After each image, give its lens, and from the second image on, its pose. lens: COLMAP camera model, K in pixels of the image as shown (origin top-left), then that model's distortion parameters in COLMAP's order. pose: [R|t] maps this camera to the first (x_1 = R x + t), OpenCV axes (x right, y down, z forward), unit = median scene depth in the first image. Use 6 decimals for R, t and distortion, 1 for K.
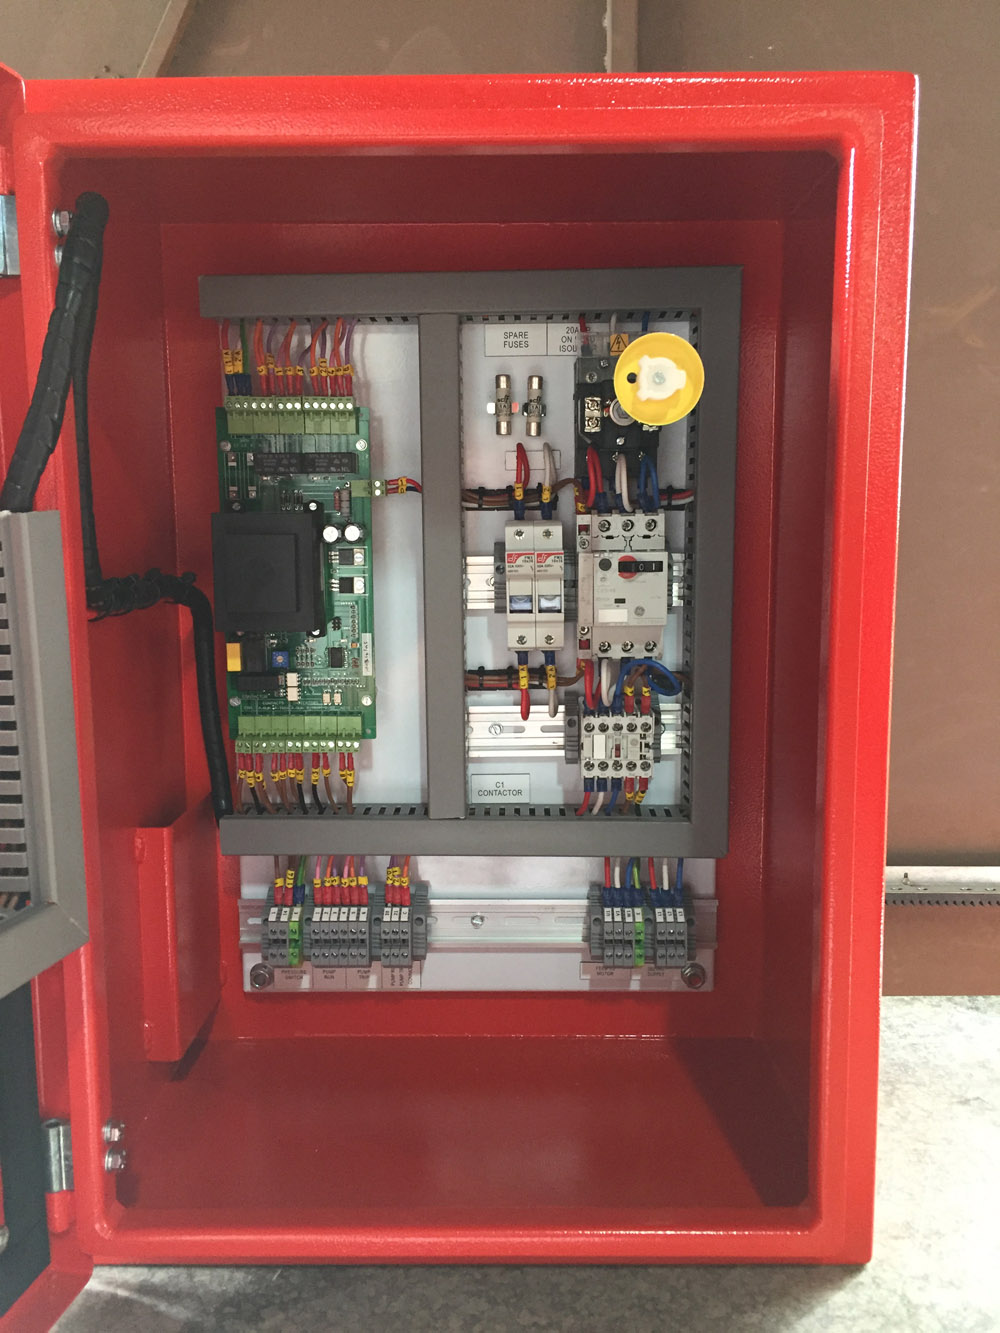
lens RADIAL K [[1133.3, 0, 504.5], [0, 1133.3, 674.2], [0, 0, 1]] dist [0.010334, -0.003312]
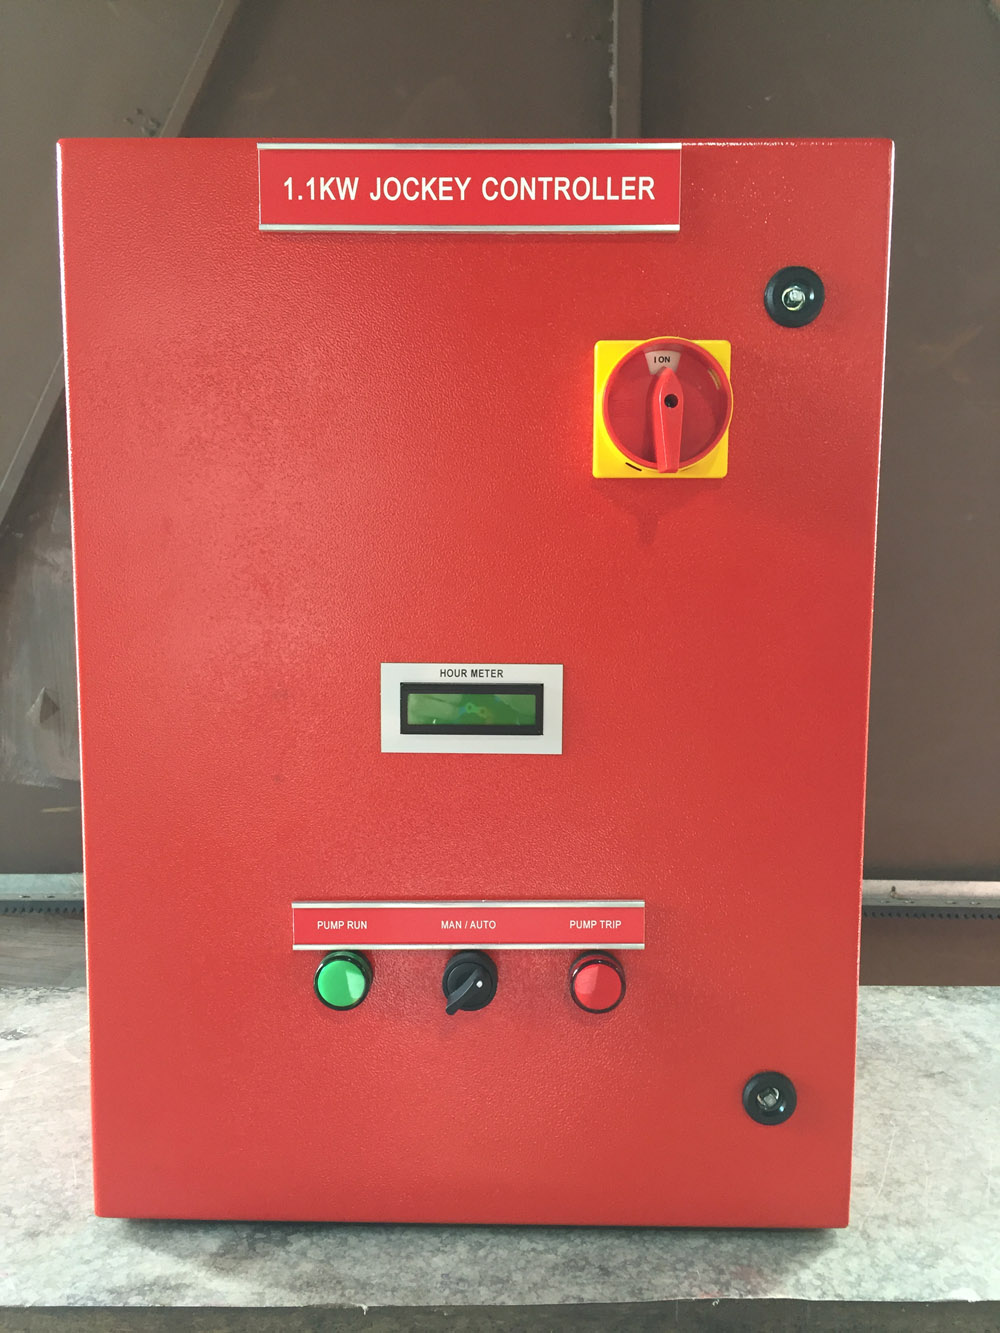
lens RADIAL K [[1133.3, 0, 495.5], [0, 1133.3, 659.9], [0, 0, 1]] dist [0.010334, -0.003312]
pose [[0.999863, 0.014460, -0.007997, -0.007411], [-0.014719, 0.999336, -0.033320, 0.020985], [0.007510, 0.033433, 0.999413, -0.100960]]
